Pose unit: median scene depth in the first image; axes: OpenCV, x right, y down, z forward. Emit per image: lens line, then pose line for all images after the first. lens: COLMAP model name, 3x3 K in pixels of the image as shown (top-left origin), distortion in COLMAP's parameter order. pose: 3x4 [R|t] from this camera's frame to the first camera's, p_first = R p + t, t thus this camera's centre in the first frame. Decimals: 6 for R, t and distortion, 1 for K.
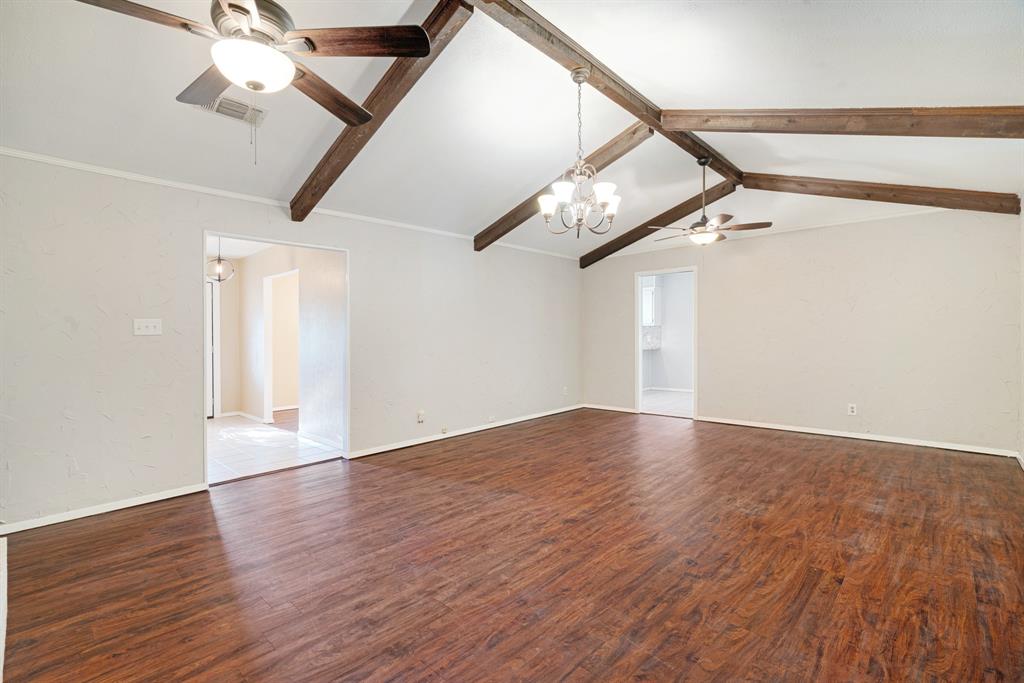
lens RADIAL K [[463.3, 0, 512.0], [0, 463.3, 341.5], [0, 0, 1]] dist [-0.002698, 0.000097]
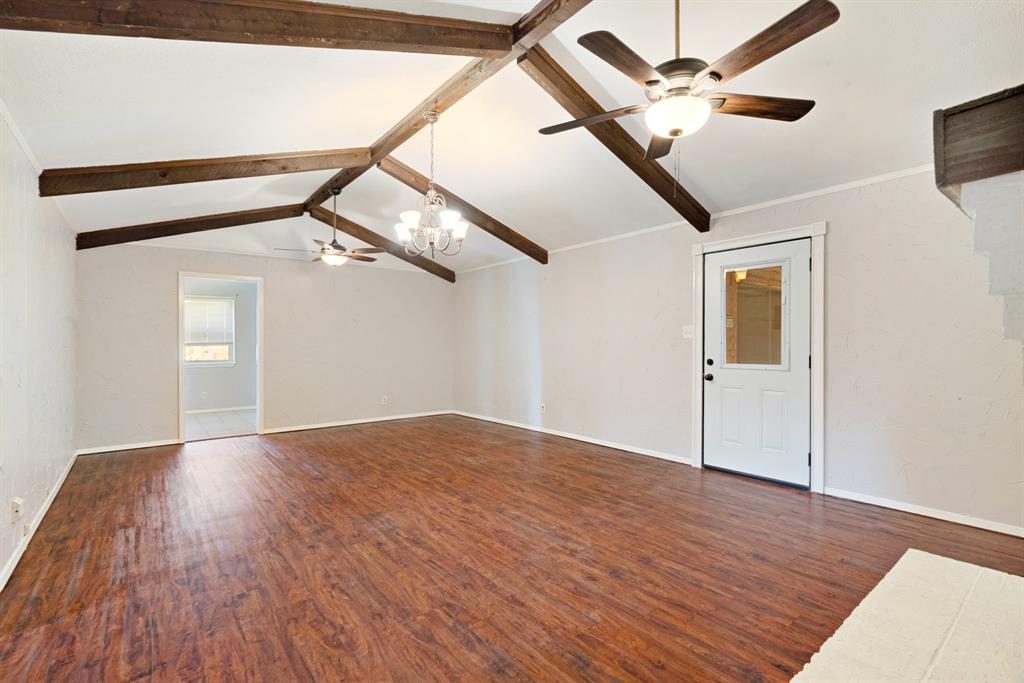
lens RADIAL K [[459.7, 0, 509.8], [0, 459.7, 349.6], [0, 0, 1]] dist [-0.014718, 0.000020]
pose [[0.160254, -0.000314, 0.987076, -1.020334], [0.017273, 0.999848, -0.002486, 0.004302], [-0.986925, 0.017449, 0.160235, 0.698067]]
